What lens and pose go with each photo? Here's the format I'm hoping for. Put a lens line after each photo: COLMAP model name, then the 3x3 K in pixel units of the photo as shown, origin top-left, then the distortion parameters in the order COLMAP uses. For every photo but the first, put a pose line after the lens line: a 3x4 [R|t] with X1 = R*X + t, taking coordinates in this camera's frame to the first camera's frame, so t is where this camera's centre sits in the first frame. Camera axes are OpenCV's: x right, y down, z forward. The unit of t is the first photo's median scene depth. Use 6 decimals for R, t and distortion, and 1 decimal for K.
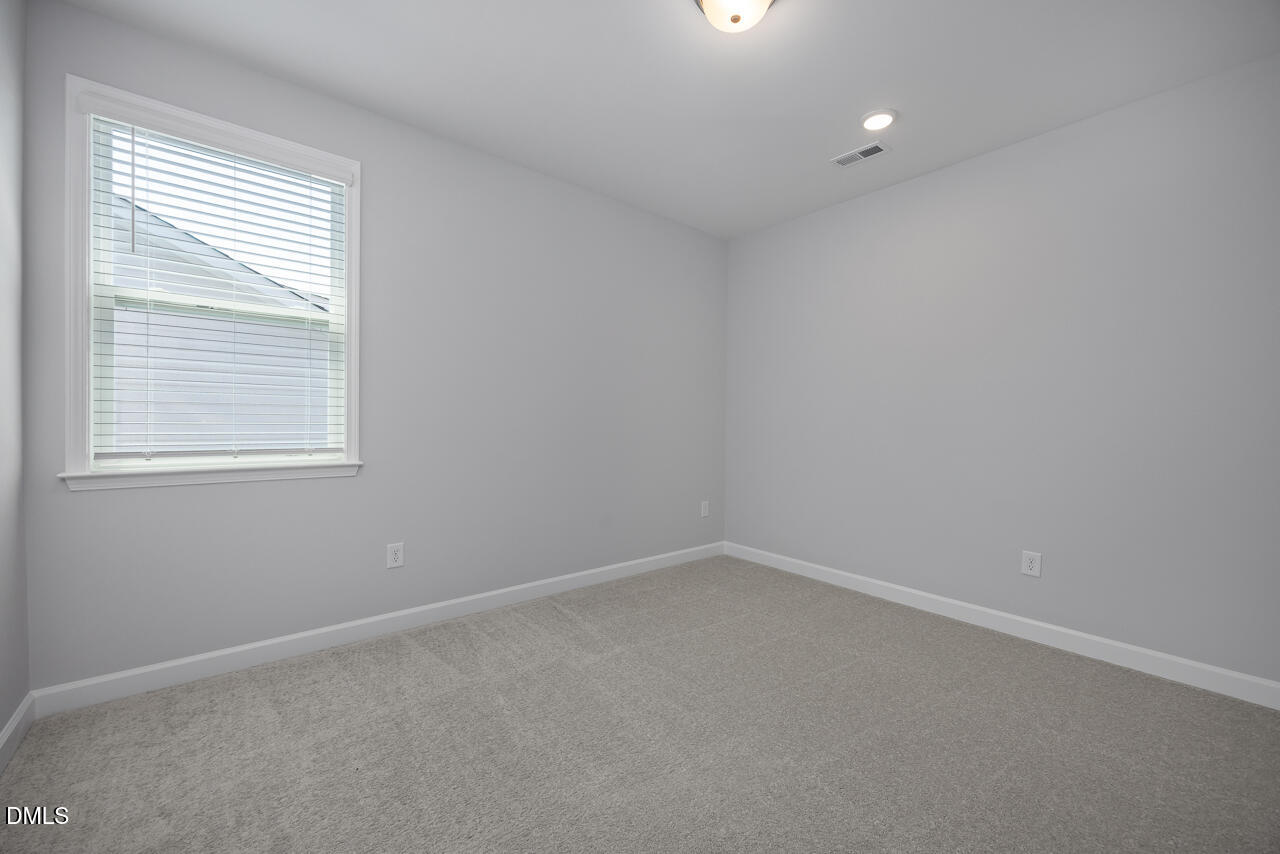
lens RADIAL K [[516.3, 0, 640.3], [0, 516.3, 419.2], [0, 0, 1]] dist [-0.000065, -0.000010]
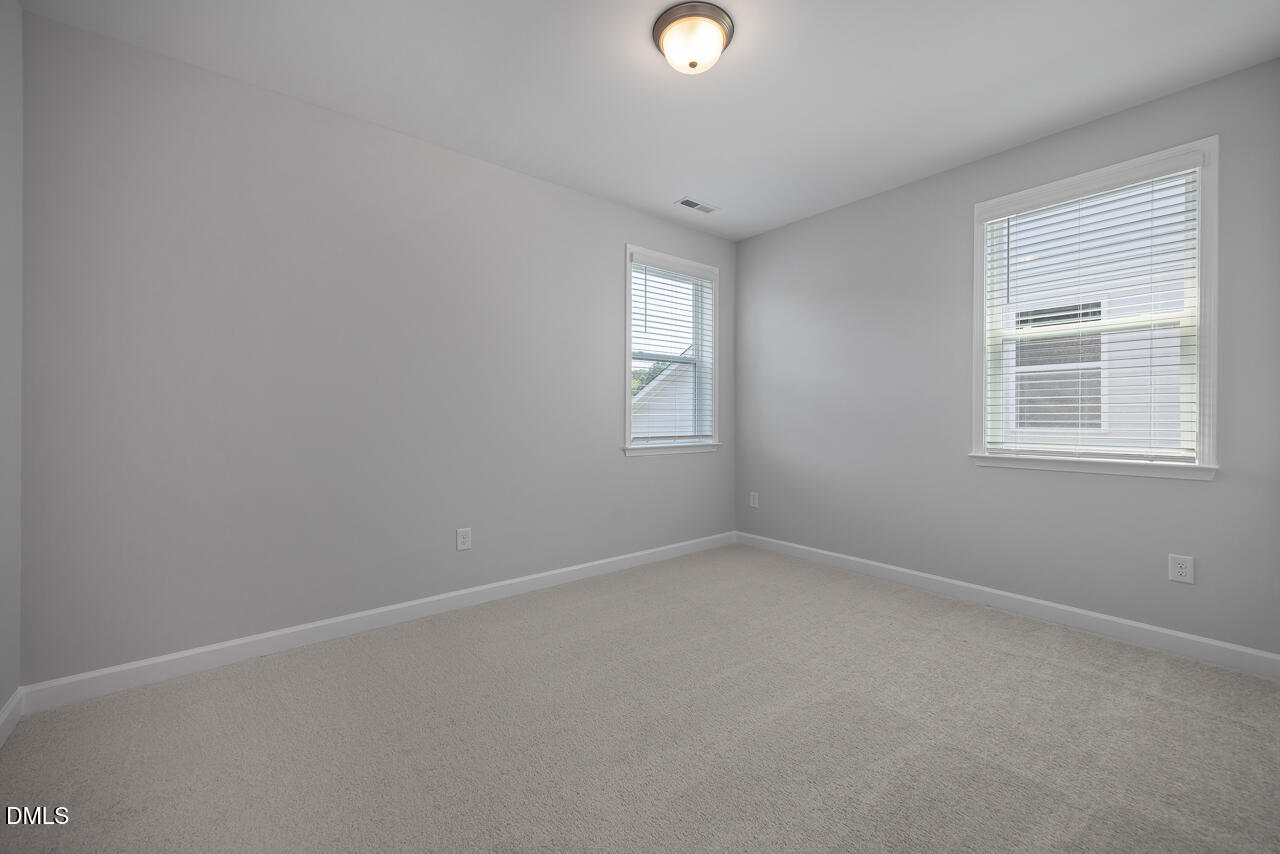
lens RADIAL K [[516.3, 0, 640.3], [0, 516.3, 419.2], [0, 0, 1]] dist [-0.000065, -0.000010]
pose [[-0.056859, -0.003303, -0.998377, 0.481263], [-0.009747, 0.999949, -0.002753, 0.015507], [0.998335, 0.009575, -0.056889, 0.049558]]
